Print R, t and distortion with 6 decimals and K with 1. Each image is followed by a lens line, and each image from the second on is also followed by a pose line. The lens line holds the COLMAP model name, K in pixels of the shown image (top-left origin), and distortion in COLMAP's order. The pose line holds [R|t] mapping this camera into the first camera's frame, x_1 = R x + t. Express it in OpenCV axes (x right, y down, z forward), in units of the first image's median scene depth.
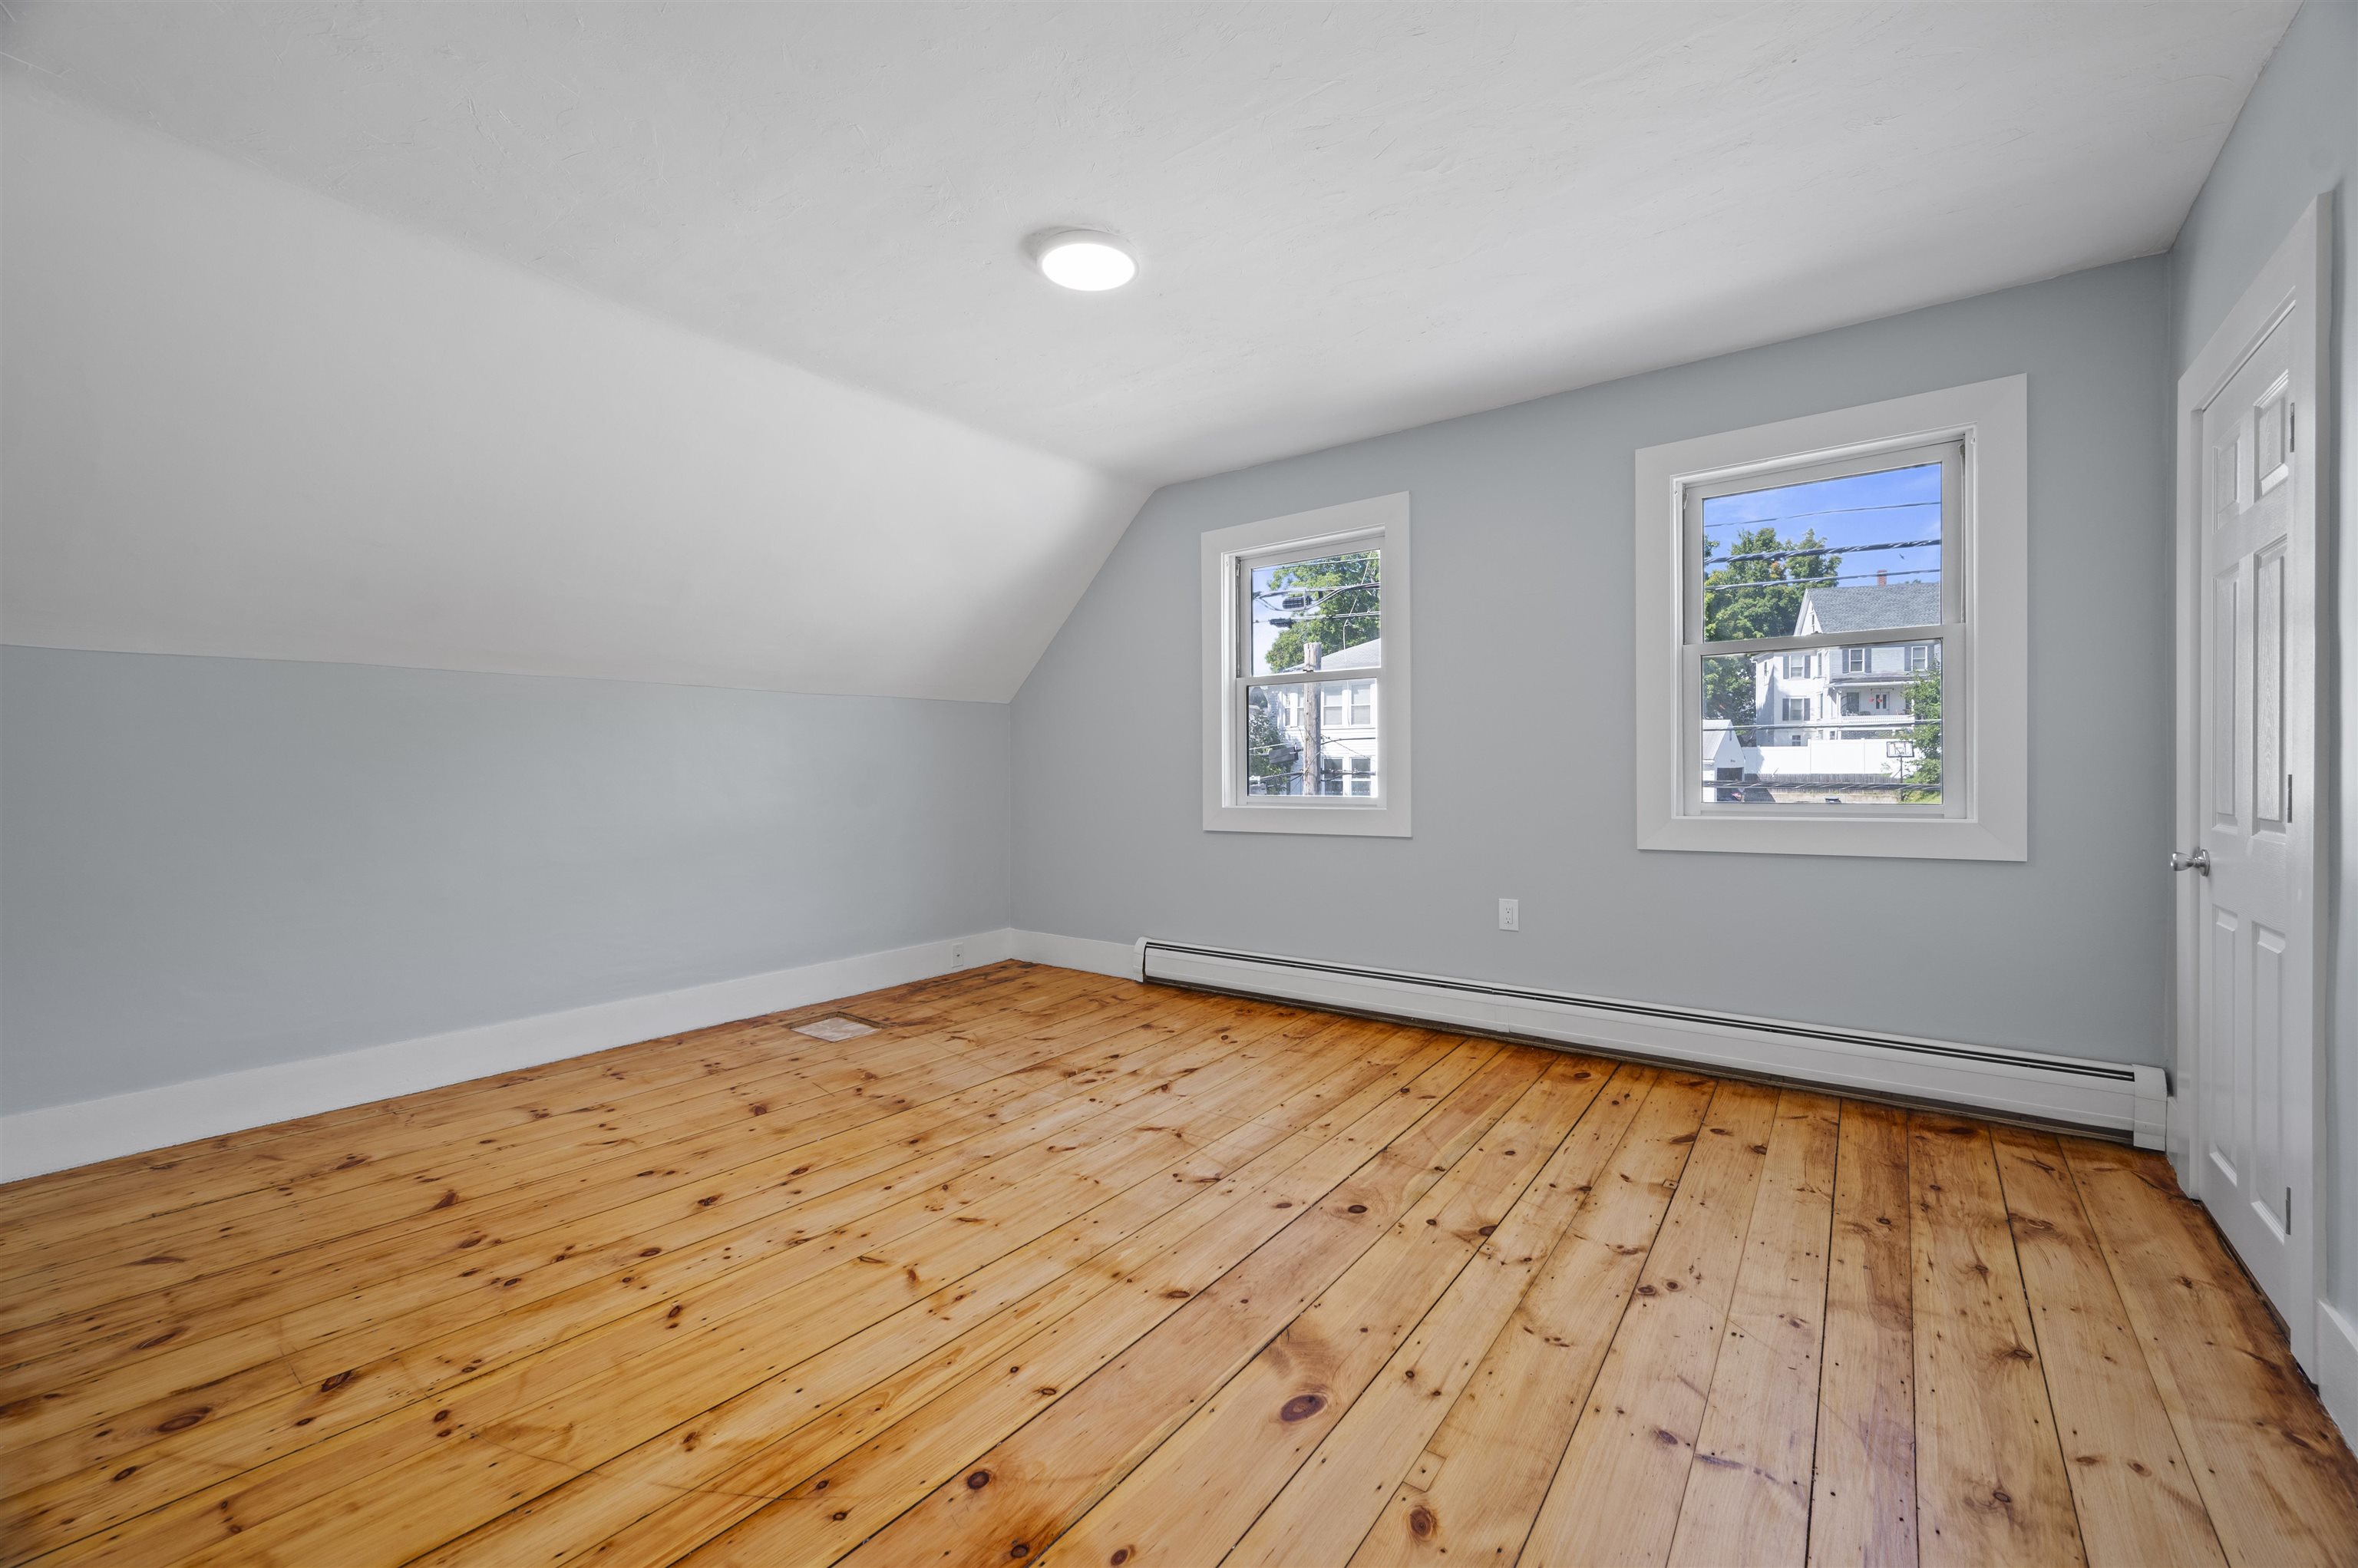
lens RADIAL K [[948.4, 0, 1182.7], [0, 948.4, 767.4], [0, 0, 1]] dist [-0.001078, 0.000018]
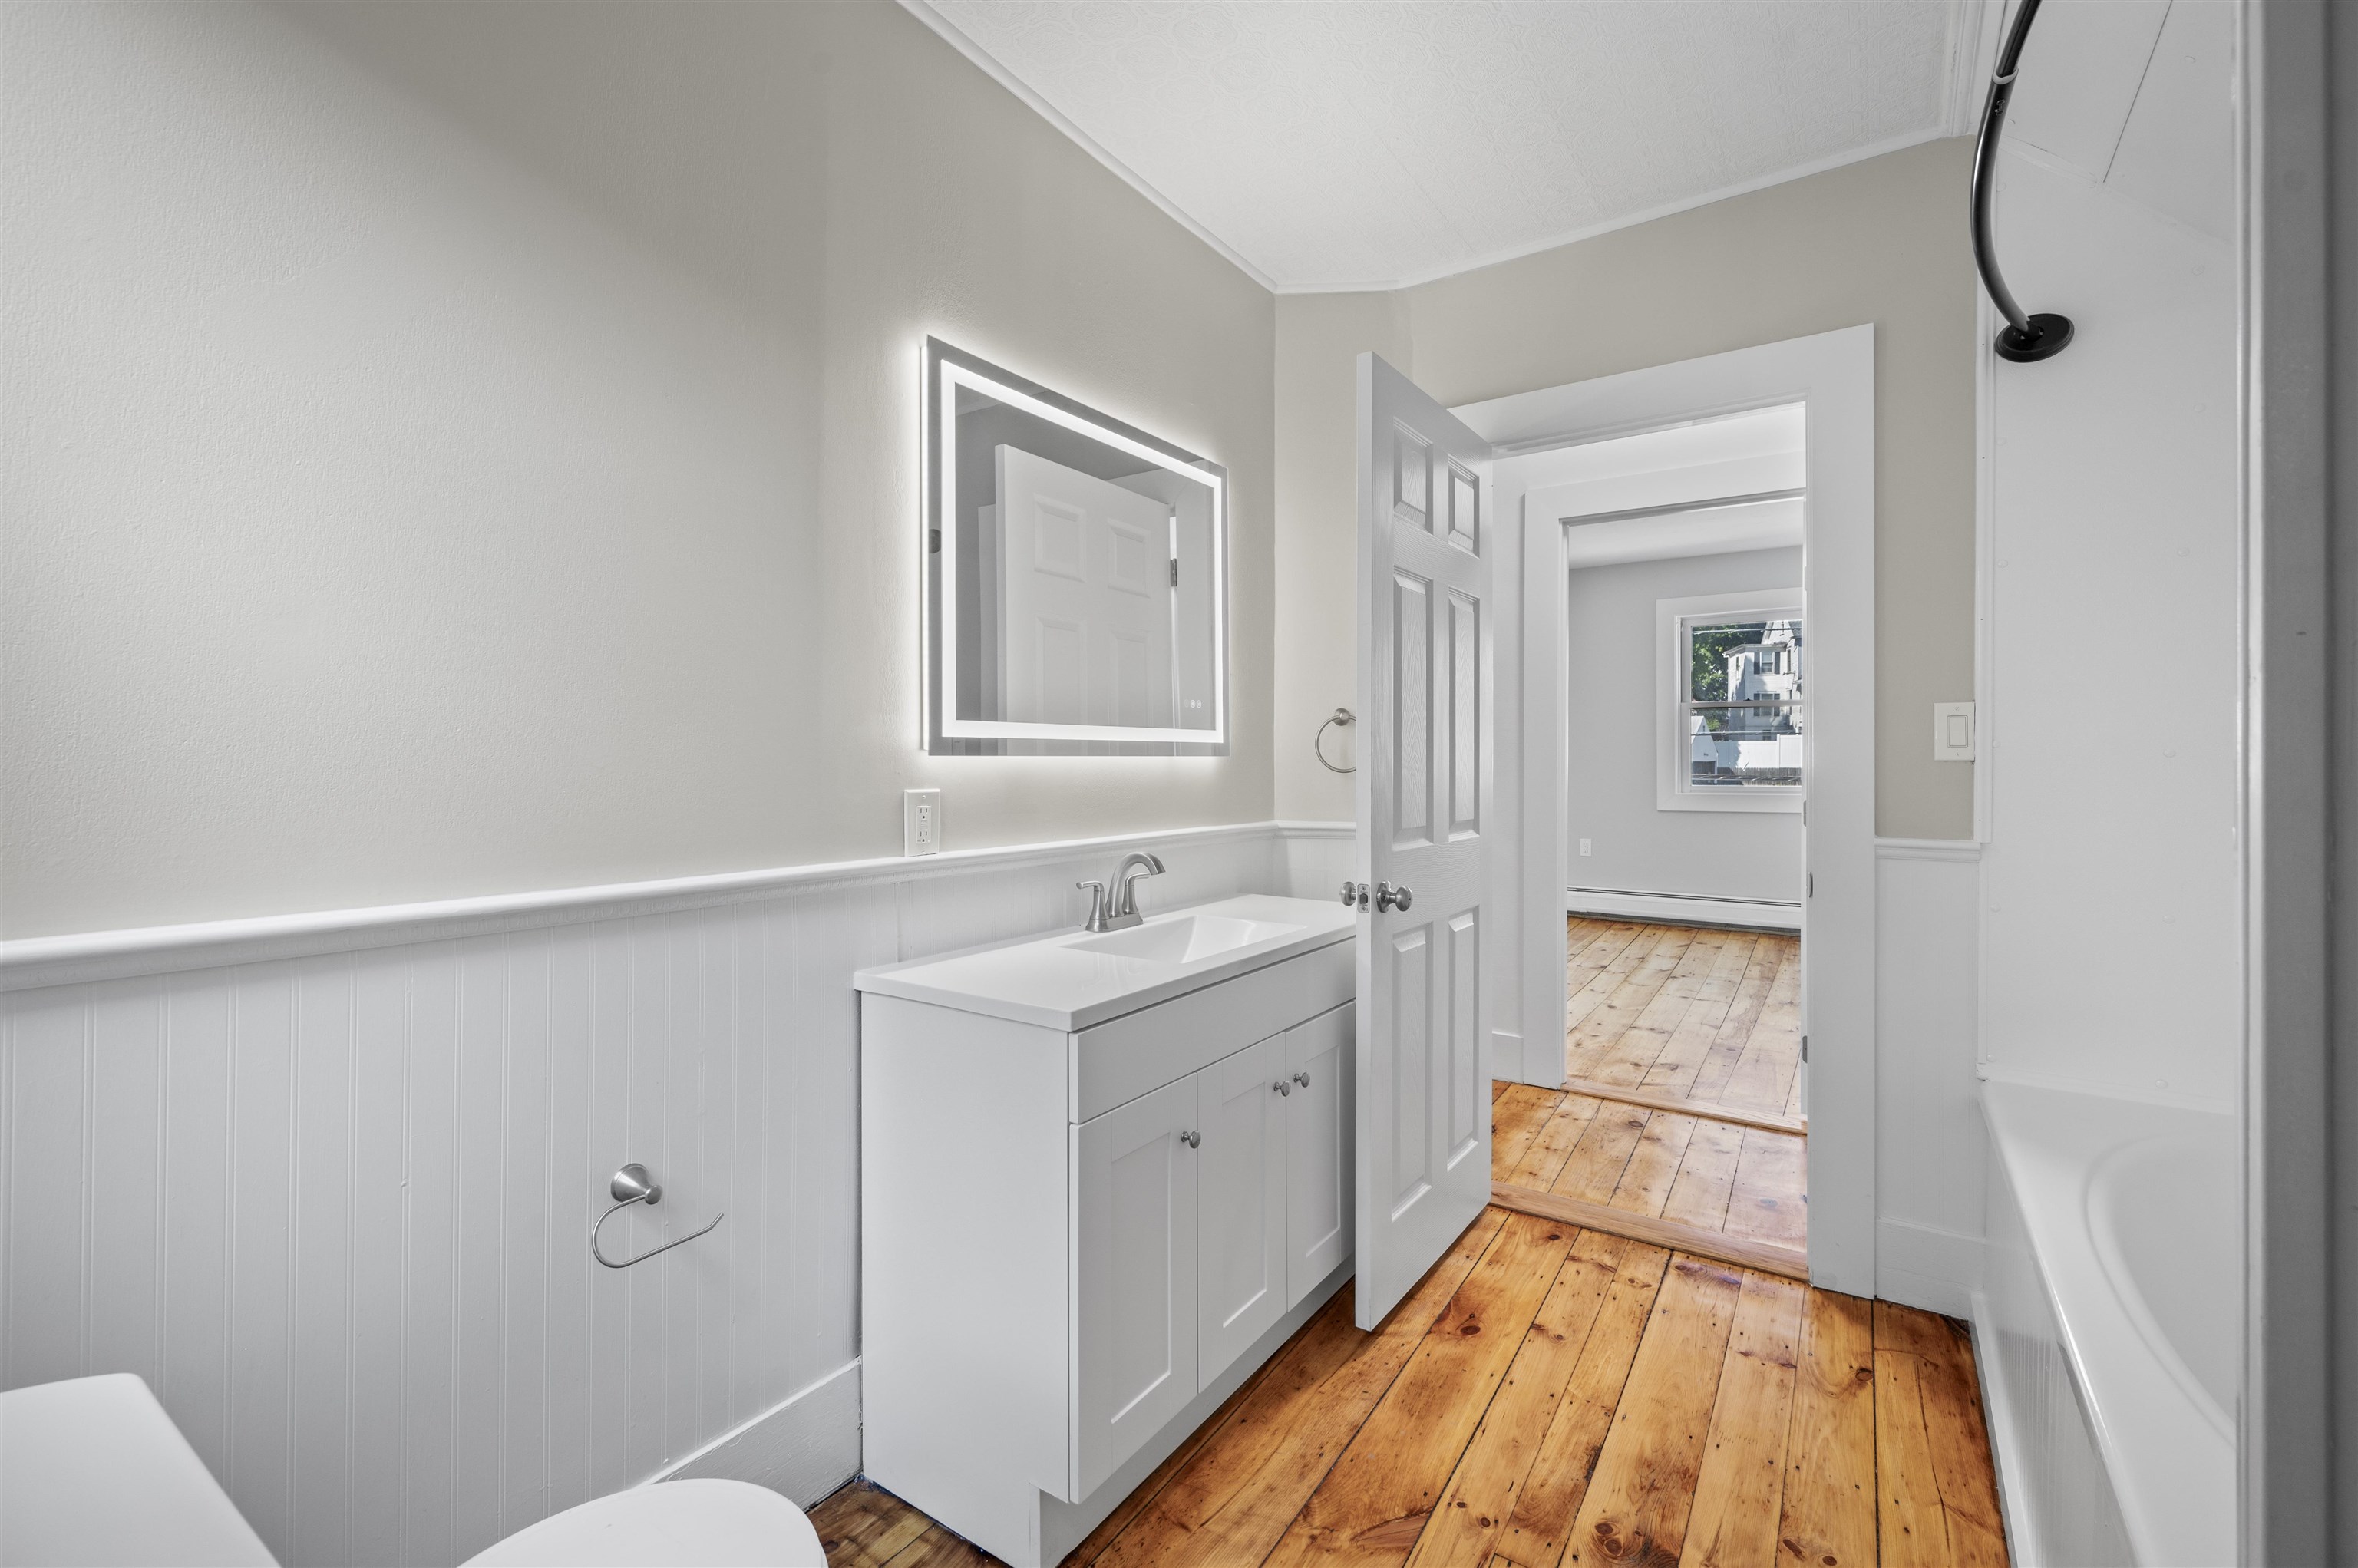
lens RADIAL K [[1016.5, 0, 1179.3], [0, 1016.5, 767.2], [0, 0, 1]] dist [-0.000408, 0.000036]
pose [[0.998864, -0.001990, 0.047608, -0.522896], [0.001713, 0.999981, 0.005856, -0.011474], [-0.047619, -0.005767, 0.998849, -0.899184]]
